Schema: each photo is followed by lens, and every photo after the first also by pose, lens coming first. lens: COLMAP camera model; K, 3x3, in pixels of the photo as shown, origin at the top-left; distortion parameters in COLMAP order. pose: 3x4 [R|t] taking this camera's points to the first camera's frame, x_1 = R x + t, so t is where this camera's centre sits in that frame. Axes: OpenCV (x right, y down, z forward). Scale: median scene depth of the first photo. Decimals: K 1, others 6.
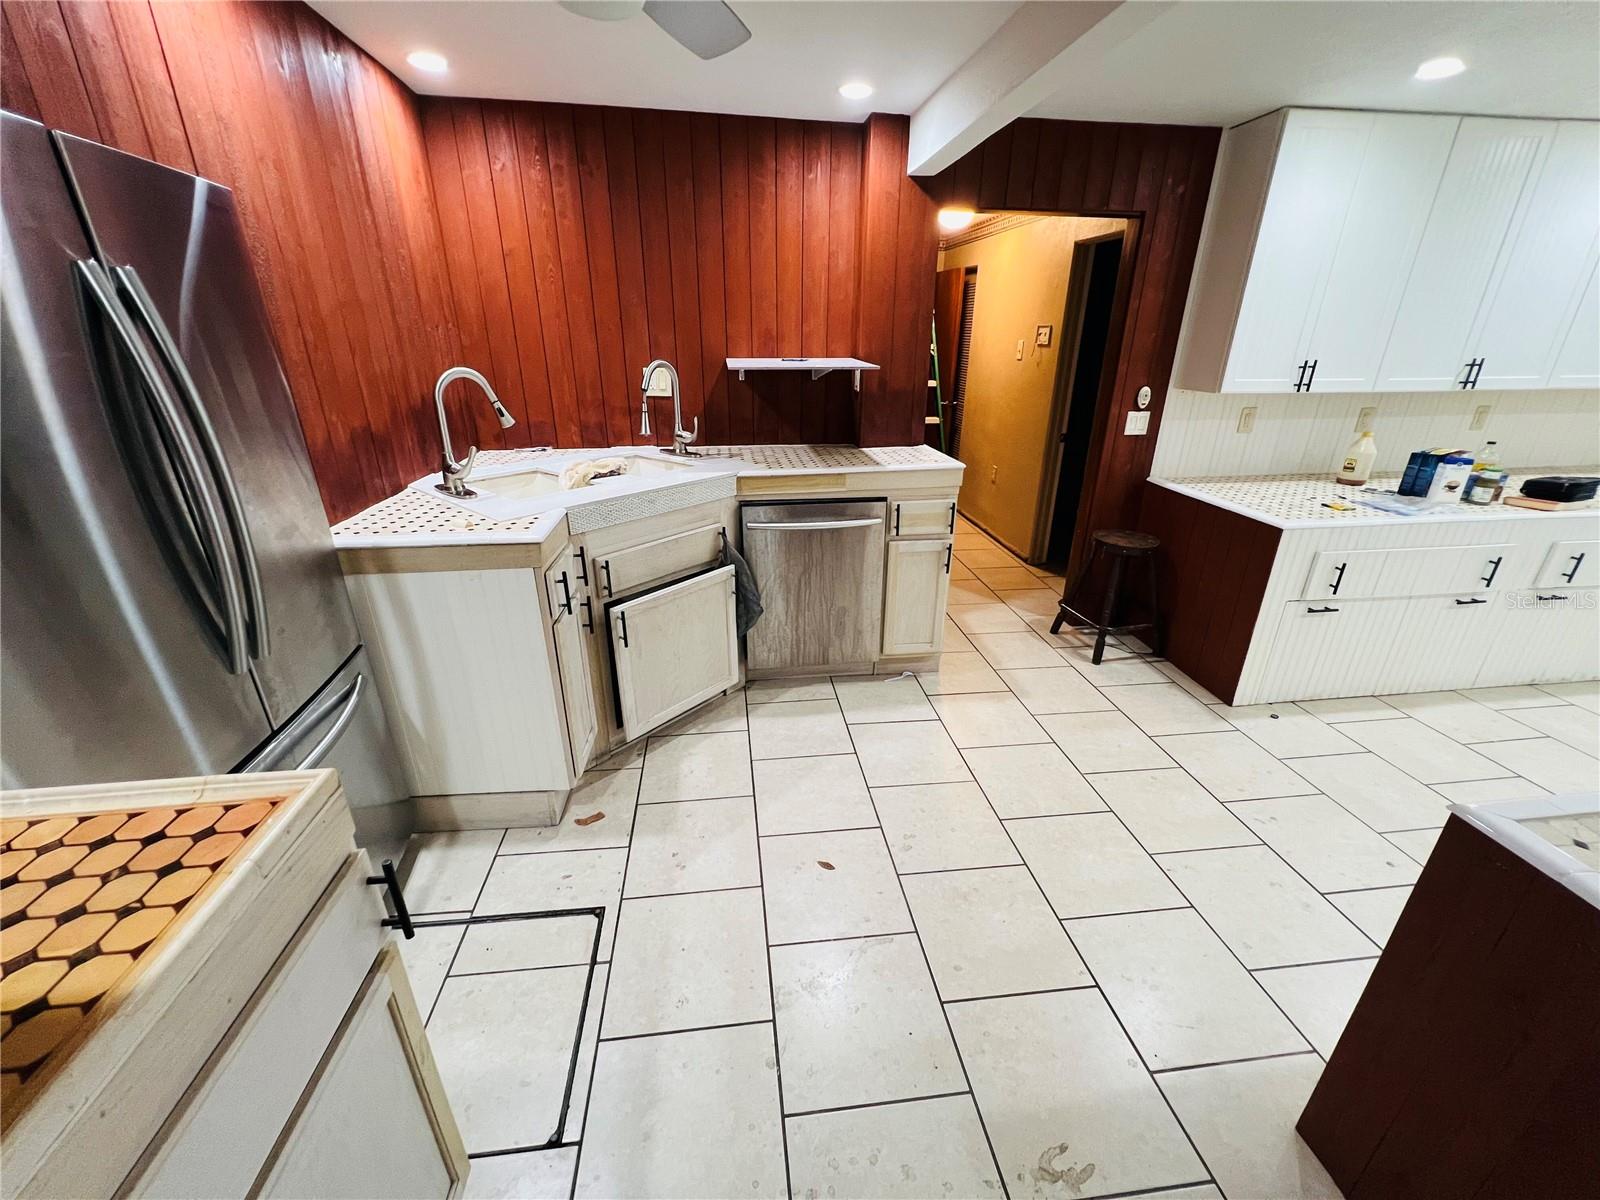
lens RADIAL K [[644.2, 0, 796.0], [0, 644.2, 597.7], [0, 0, 1]] dist [-0.001090, 0.001036]
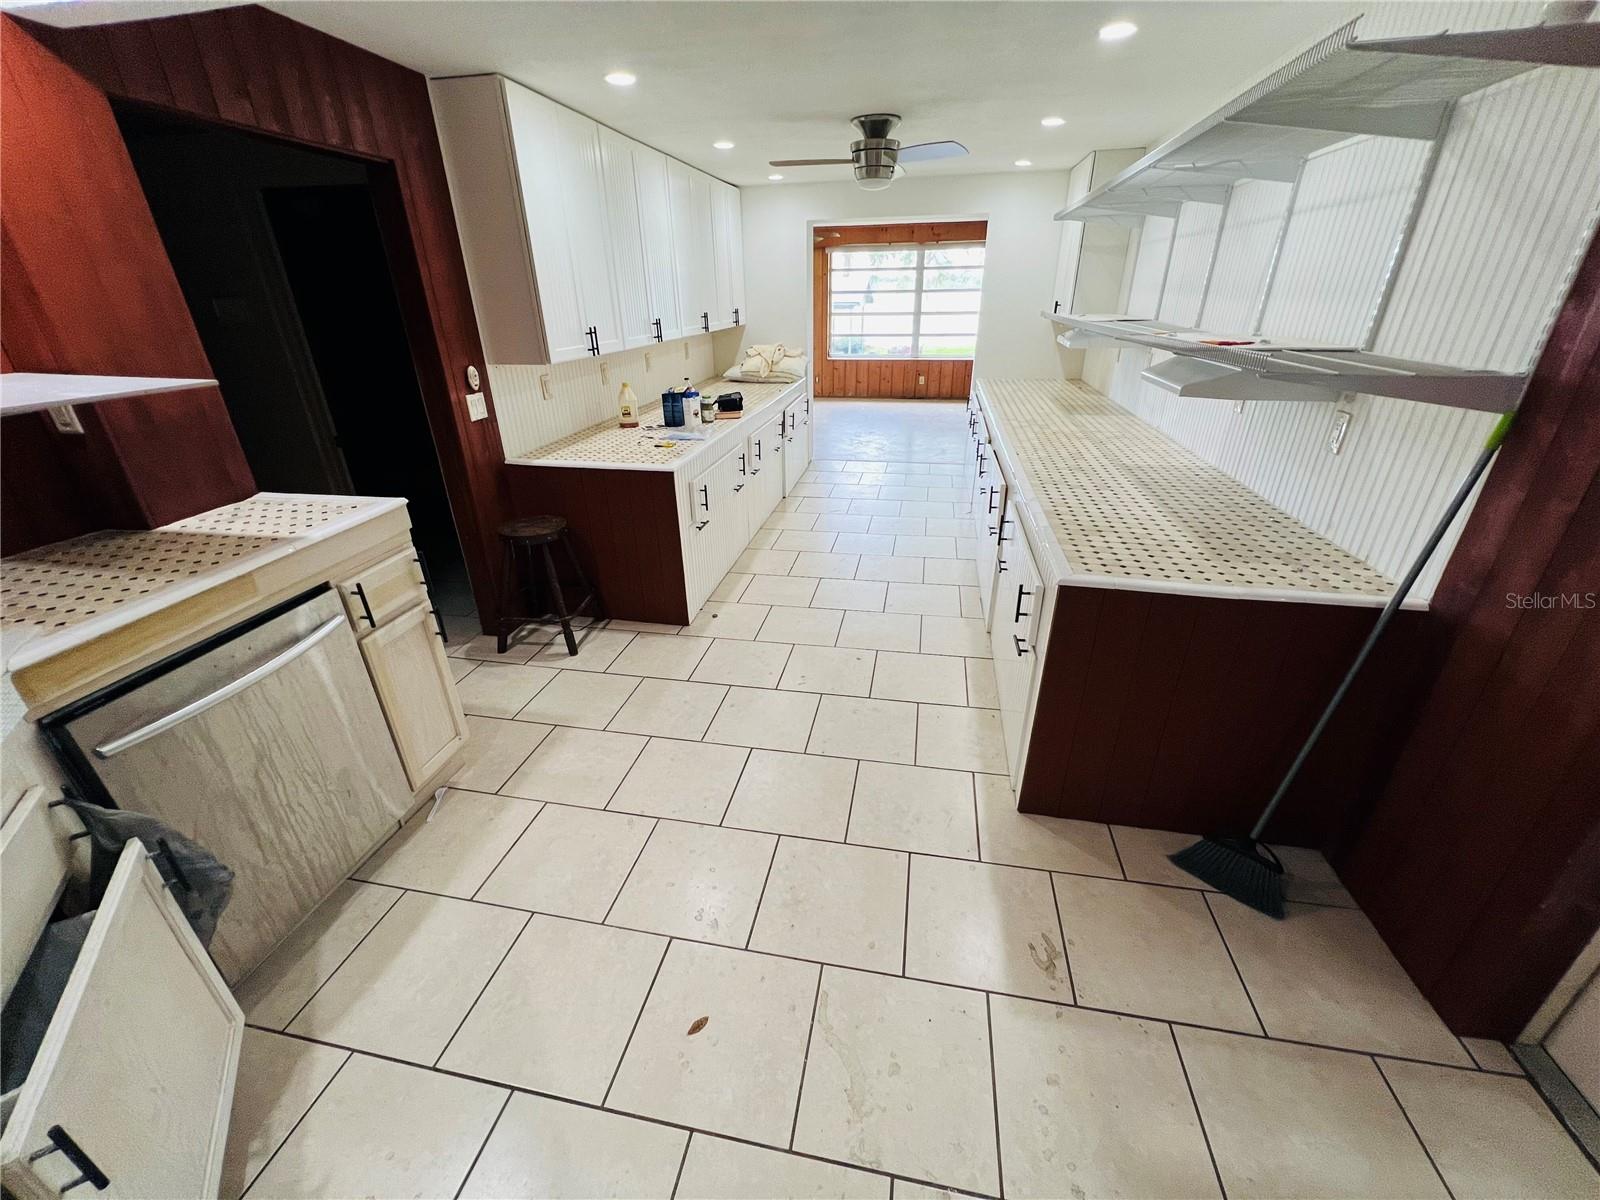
lens RADIAL K [[644.2, 0, 796.0], [0, 644.2, 597.7], [0, 0, 1]] dist [-0.001090, 0.001036]
pose [[0.310088, -0.415637, 0.855039, -0.247389], [0.375130, 0.879889, 0.291672, -0.145373], [-0.873569, 0.230307, 0.428761, 0.311894]]
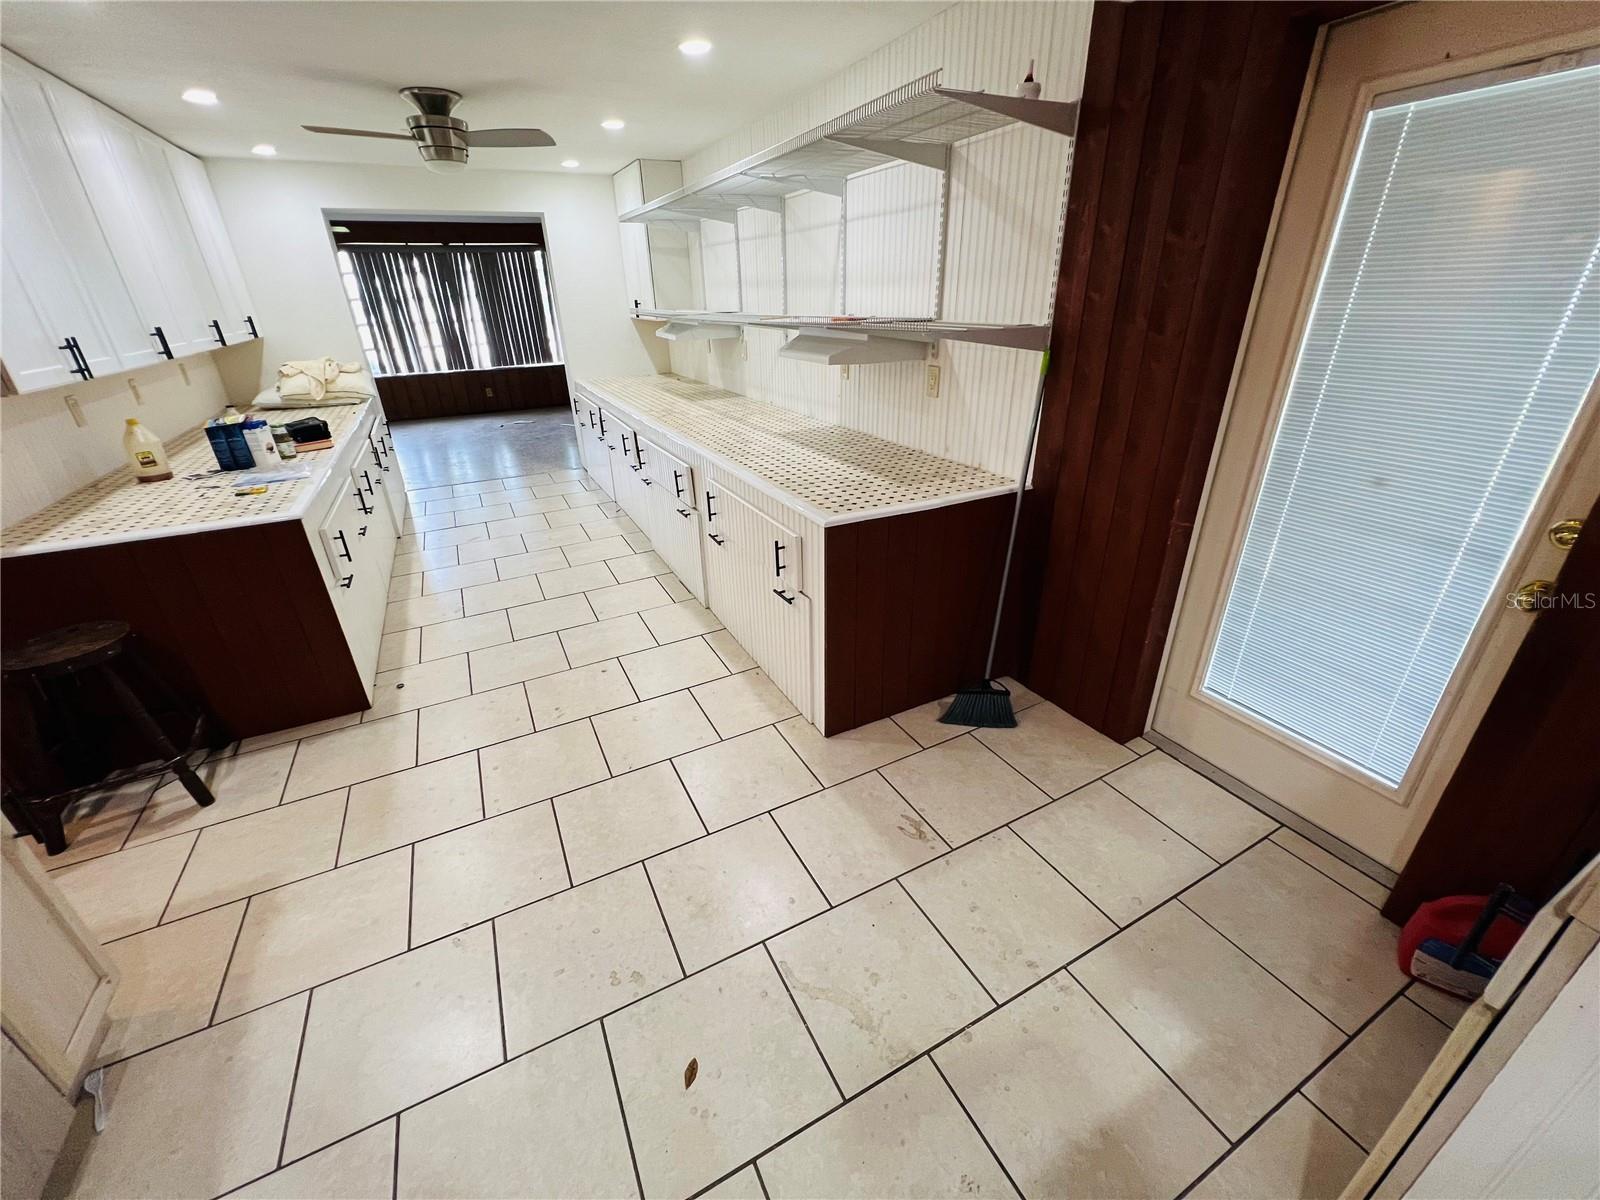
lens RADIAL K [[644.2, 0, 796.0], [0, 644.2, 597.7], [0, 0, 1]] dist [-0.001090, 0.001036]
pose [[-0.345929, -0.399320, 0.849045, -0.257955], [0.376968, 0.769513, 0.515504, -0.199842], [-0.859202, 0.498390, -0.115666, 0.501074]]
